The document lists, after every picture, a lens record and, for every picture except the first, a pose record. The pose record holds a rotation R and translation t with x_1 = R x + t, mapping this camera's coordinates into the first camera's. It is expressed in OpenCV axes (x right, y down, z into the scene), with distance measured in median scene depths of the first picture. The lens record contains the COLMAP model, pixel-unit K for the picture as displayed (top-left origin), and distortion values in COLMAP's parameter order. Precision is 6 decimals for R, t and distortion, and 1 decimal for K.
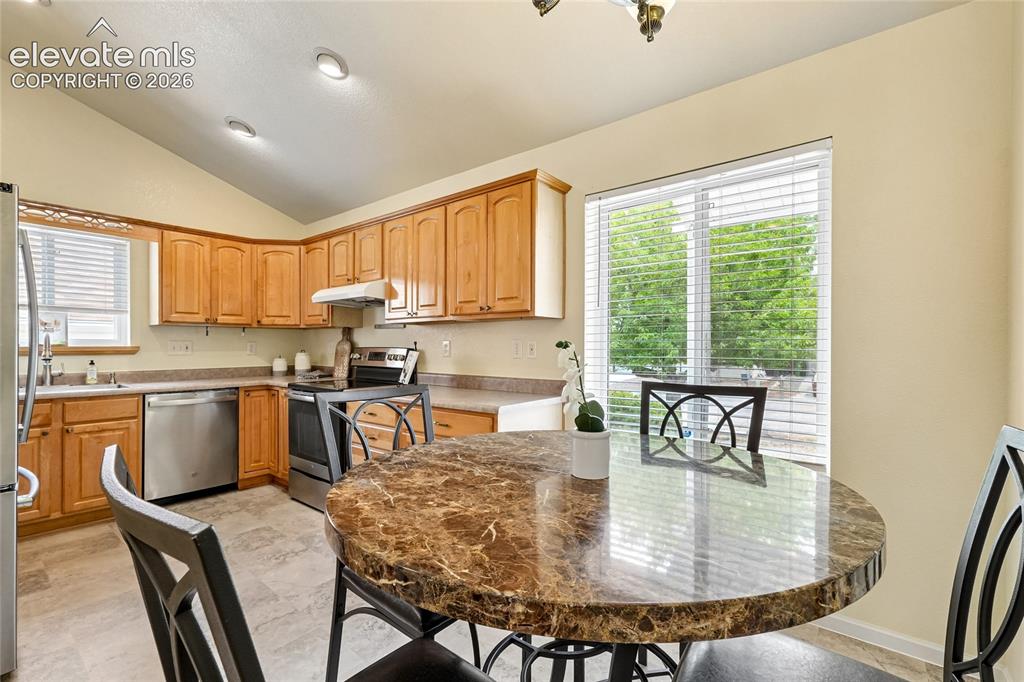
lens RADIAL K [[444.4, 0, 513.8], [0, 444.4, 347.0], [0, 0, 1]] dist [-0.001749, 0.000339]
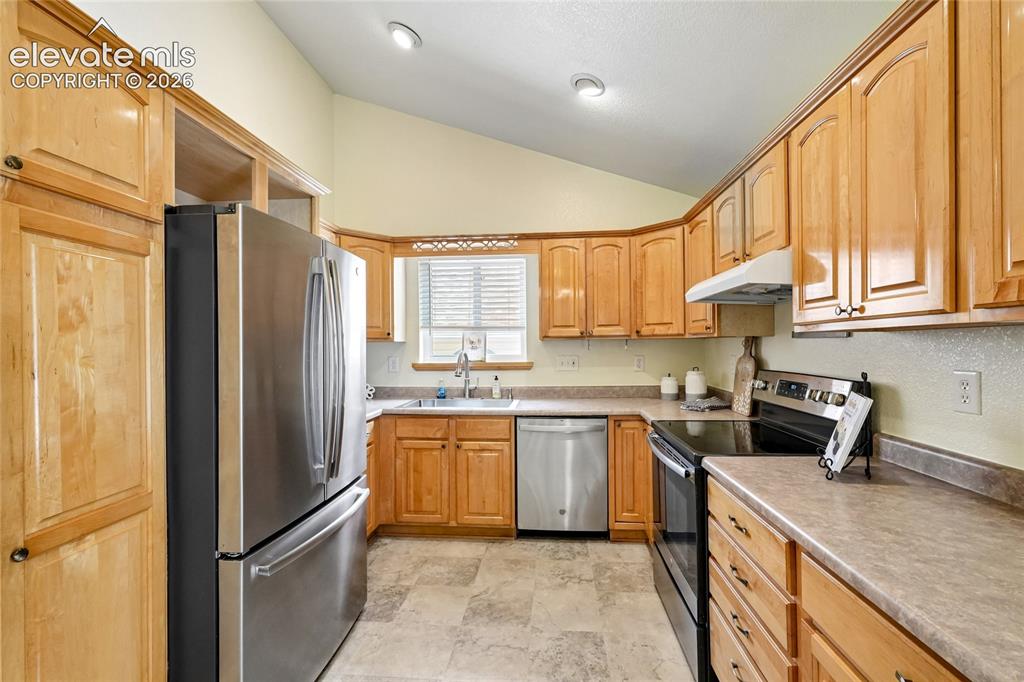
lens RADIAL K [[444.4, 0, 513.8], [0, 444.4, 347.0], [0, 0, 1]] dist [-0.001749, 0.000339]
pose [[0.572272, -0.006912, -0.820035, -0.053161], [0.009611, 0.999952, -0.001721, -0.034962], [0.820008, -0.006896, 0.572311, 0.409155]]
